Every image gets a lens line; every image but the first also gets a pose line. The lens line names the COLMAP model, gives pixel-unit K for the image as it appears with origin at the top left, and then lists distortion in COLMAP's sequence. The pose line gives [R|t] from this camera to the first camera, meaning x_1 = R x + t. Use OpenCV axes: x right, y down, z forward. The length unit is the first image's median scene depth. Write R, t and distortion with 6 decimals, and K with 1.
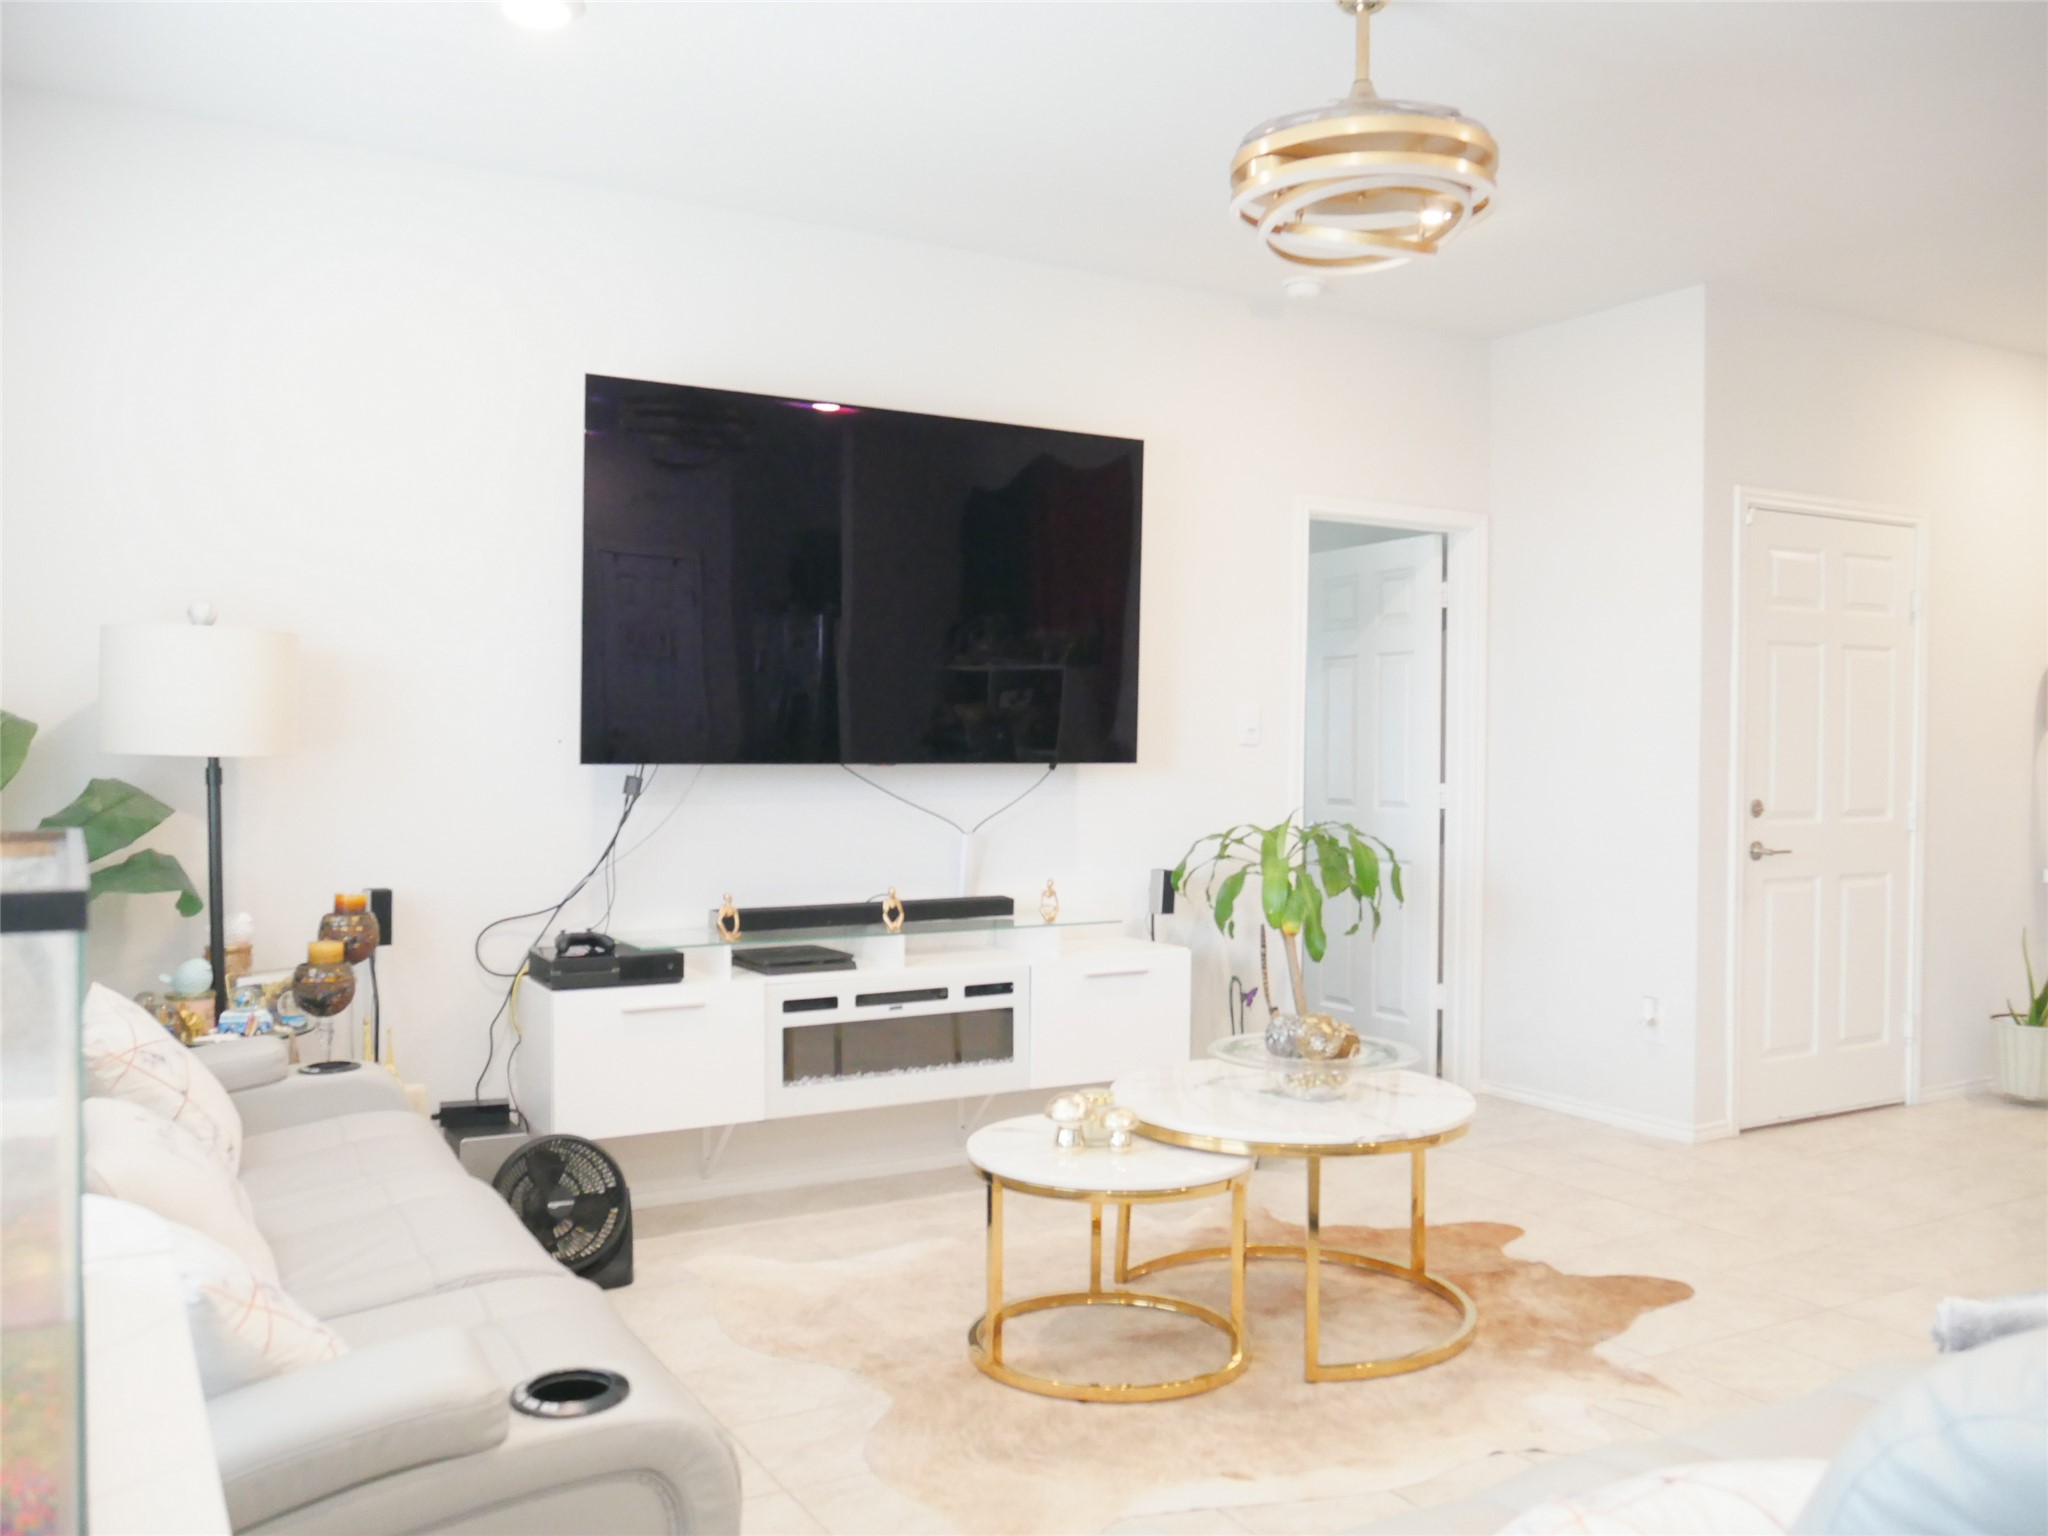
lens RADIAL K [[1691.8, 0, 1024.0], [0, 1691.8, 768.0], [0, 0, 1]] dist [-0.005137, -0.000038]
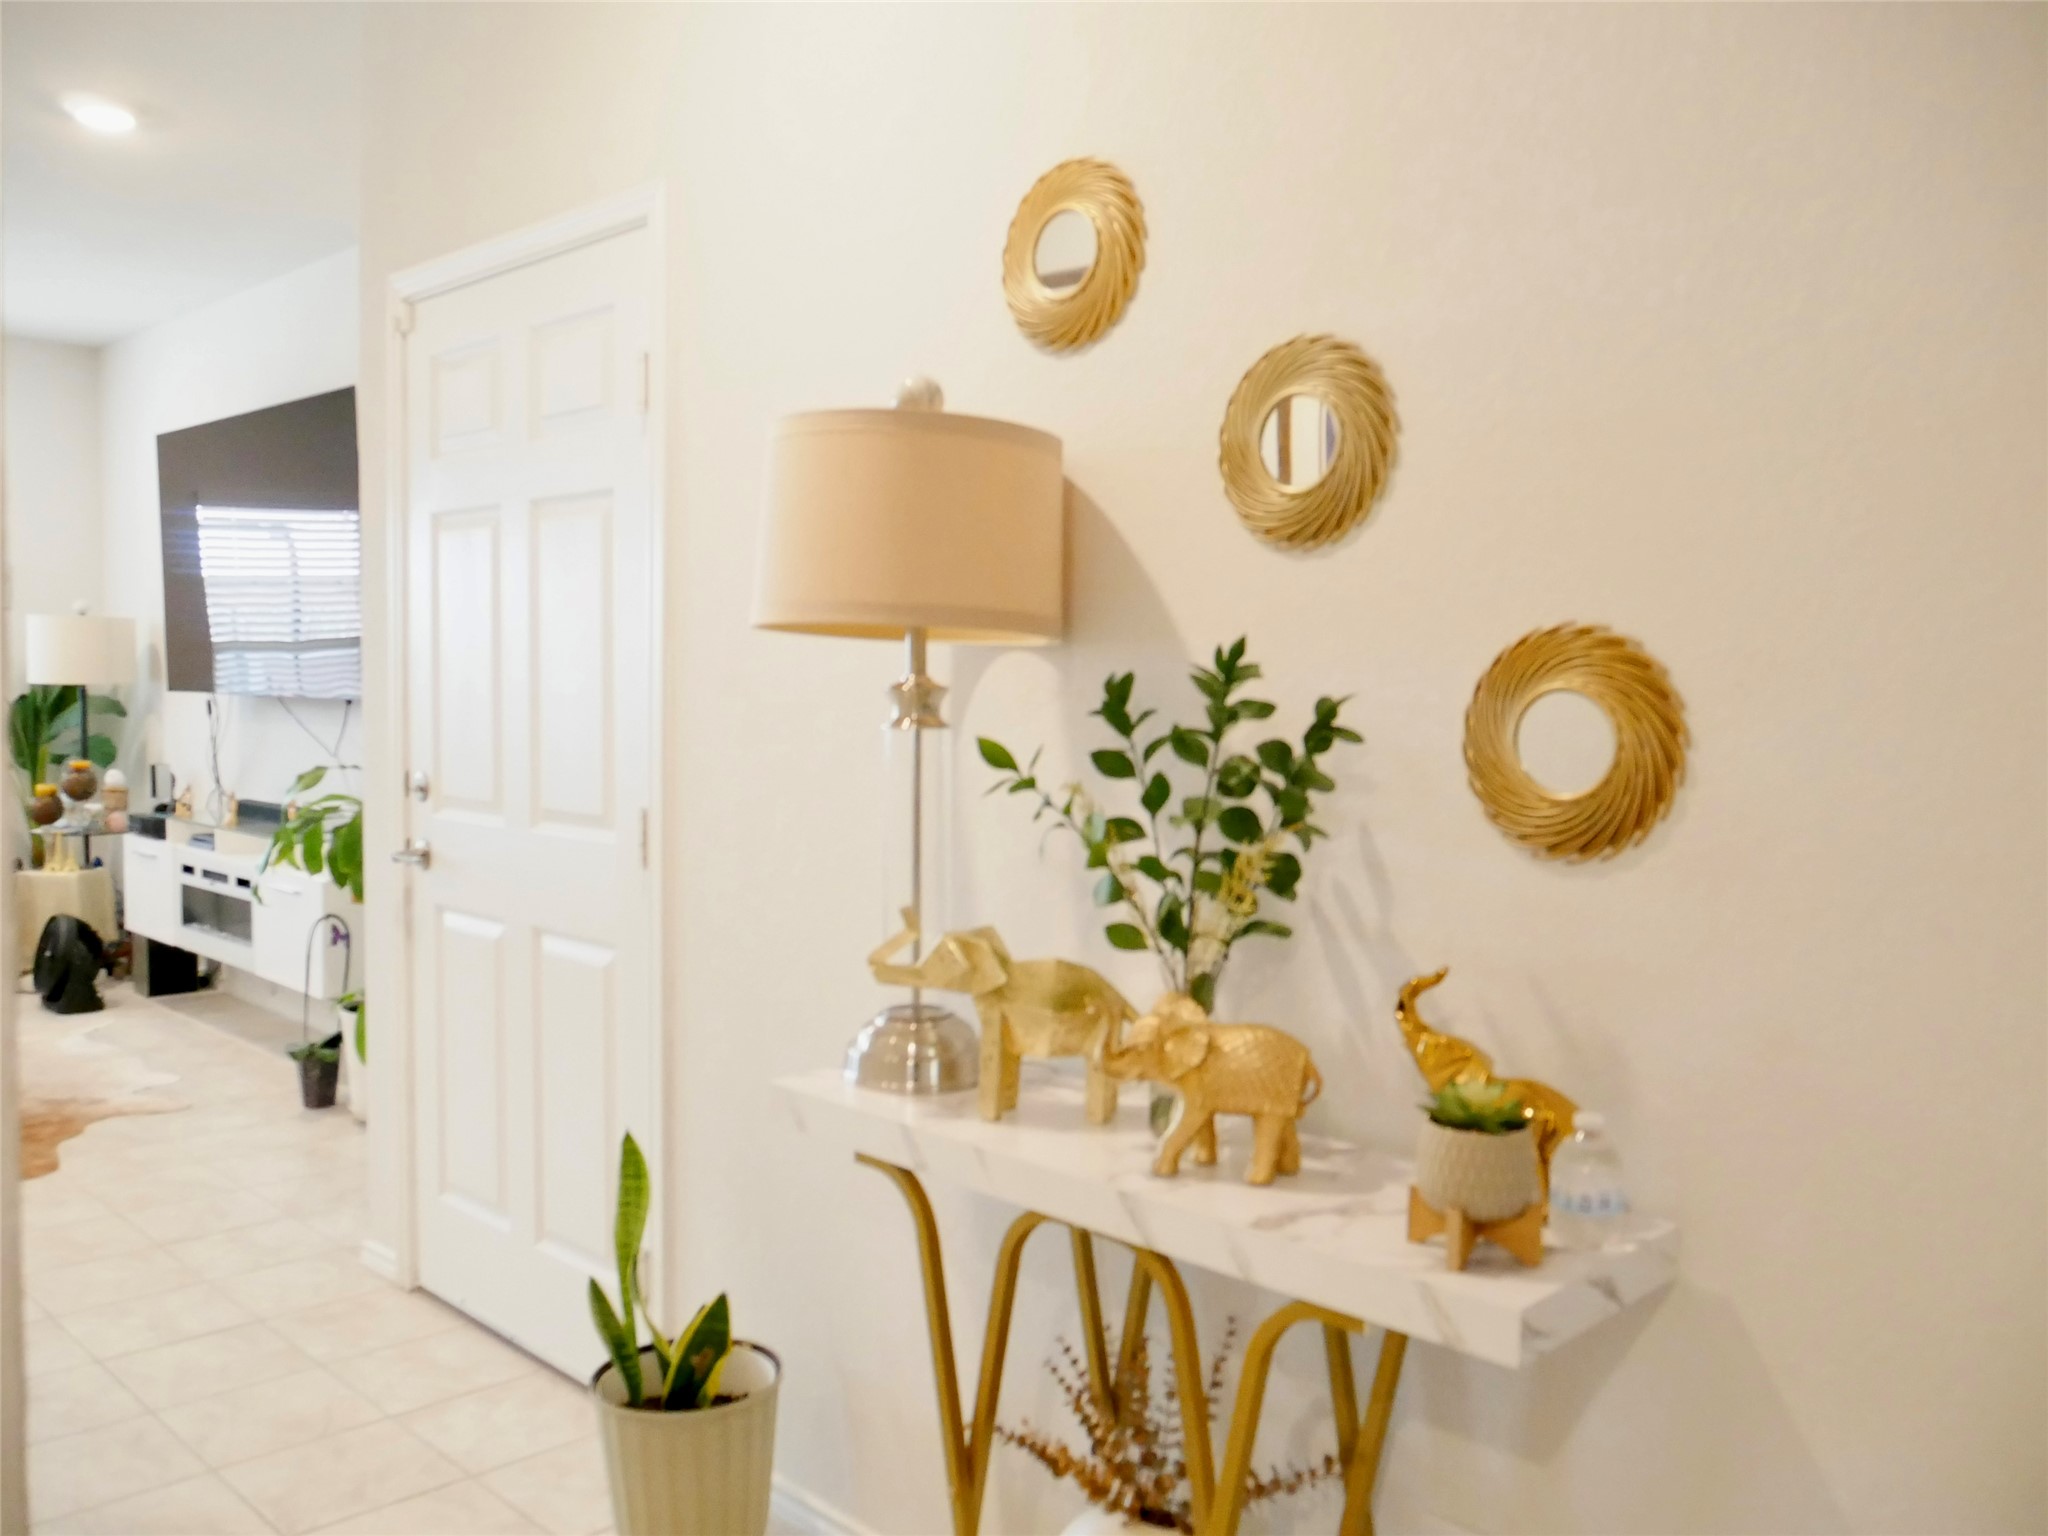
lens RADIAL K [[1673.9, 0, 1024.0], [0, 1673.9, 768.0], [0, 0, 1]] dist [-0.037854, 0.012398]
pose [[0.247390, 0.049536, -0.967649, 1.334185], [-0.021681, 0.998725, 0.045584, -0.018227], [0.968673, 0.009703, 0.248148, 1.321347]]
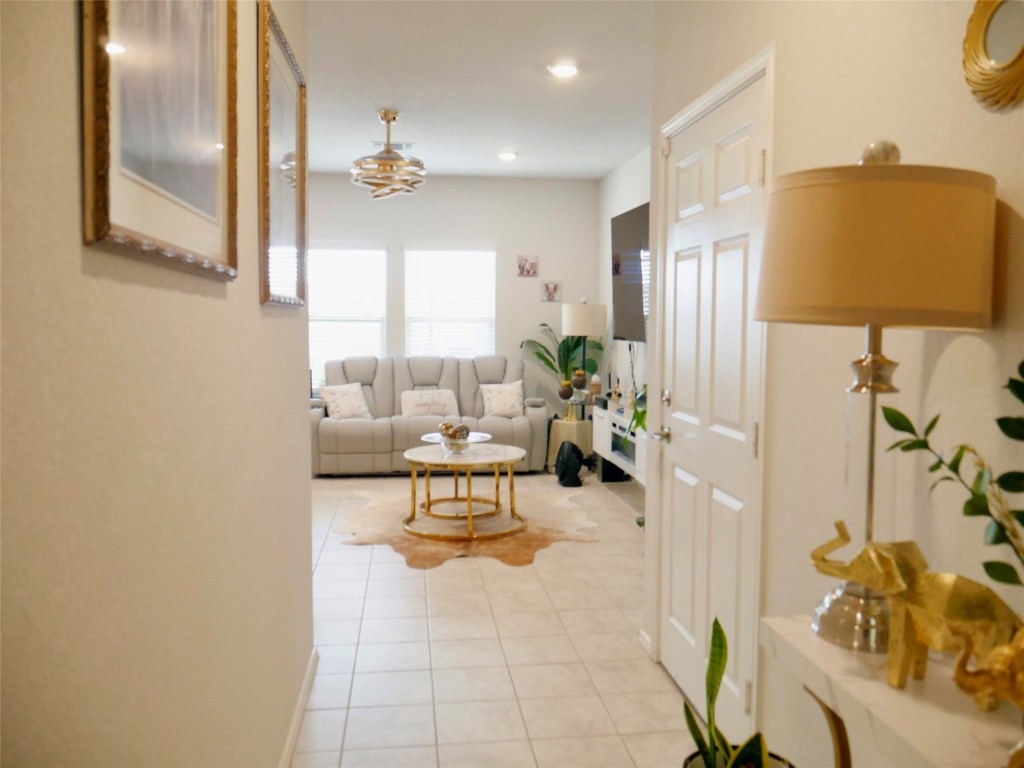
lens RADIAL K [[837.0, 0, 512.0], [0, 837.0, 384.0], [0, 0, 1]] dist [-0.037854, 0.012398]
pose [[-0.396483, 0.059749, -0.916096, 1.240916], [-0.017464, 0.997208, 0.072597, -0.030451], [0.917876, 0.044782, -0.394333, 1.398786]]
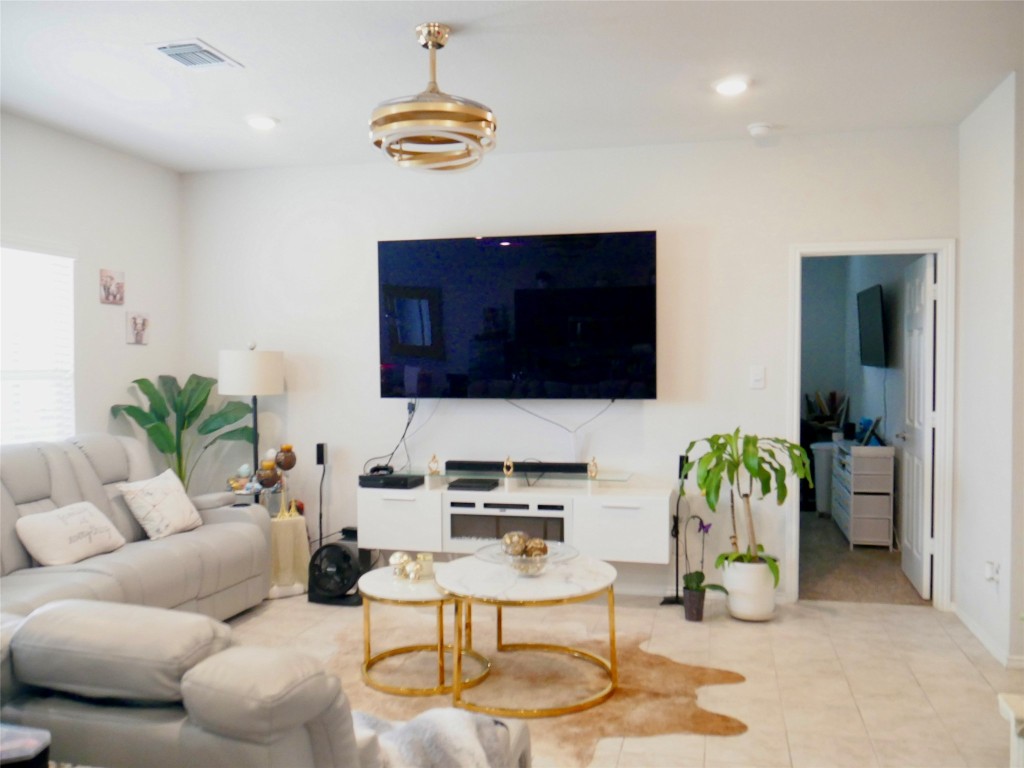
lens RADIAL K [[837.0, 0, 512.0], [0, 837.0, 384.0], [0, 0, 1]] dist [-0.037854, 0.012398]
pose [[0.712484, 0.006065, -0.701662, 0.711958], [0.000863, 0.999954, 0.009519, -0.033880], [0.701688, -0.007387, 0.712446, 0.243092]]
